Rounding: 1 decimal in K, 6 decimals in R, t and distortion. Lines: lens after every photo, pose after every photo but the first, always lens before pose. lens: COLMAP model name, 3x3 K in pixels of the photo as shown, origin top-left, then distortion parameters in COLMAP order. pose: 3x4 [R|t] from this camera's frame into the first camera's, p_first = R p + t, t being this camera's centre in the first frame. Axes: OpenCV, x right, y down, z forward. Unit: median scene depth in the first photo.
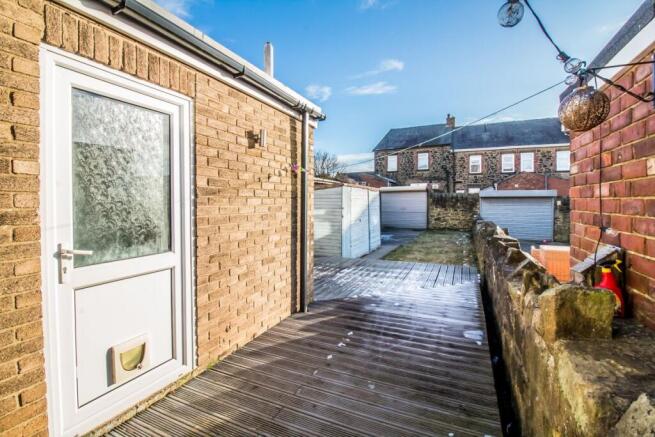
lens RADIAL K [[302.2, 0, 325.5], [0, 302.2, 215.4], [0, 0, 1]] dist [-0.008365, -0.004126]
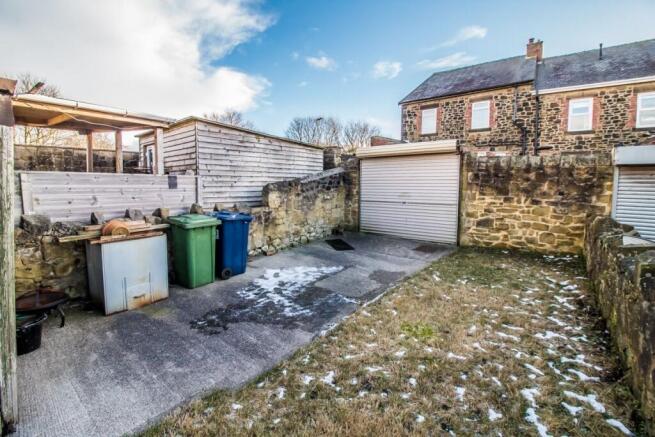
lens RADIAL K [[302.2, 0, 321.6], [0, 302.2, 213.1], [0, 0, 1]] dist [-0.008365, -0.004126]
pose [[0.977180, 0.024961, -0.210940, 0.151626], [-0.013668, 0.998402, 0.054829, -0.011973], [0.211971, -0.050694, 0.975960, 0.350190]]
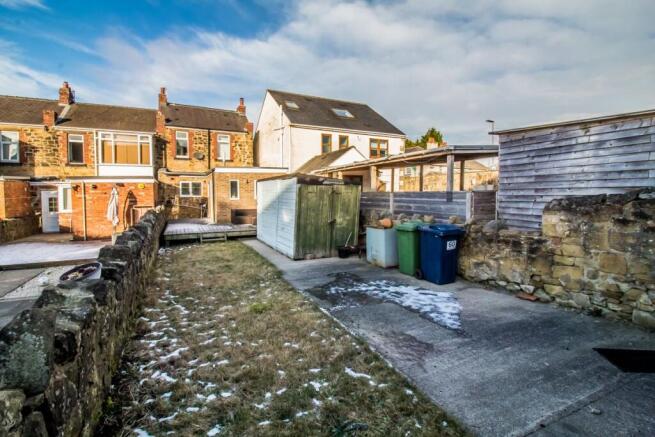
lens RADIAL K [[302.2, 0, 322.0], [0, 302.2, 216.3], [0, 0, 1]] dist [-0.008365, -0.004126]
pose [[-0.636505, 0.062897, -0.768703, 0.312005], [-0.025479, 0.994410, 0.102462, -0.032367], [0.770851, 0.084804, -0.631345, 0.693974]]
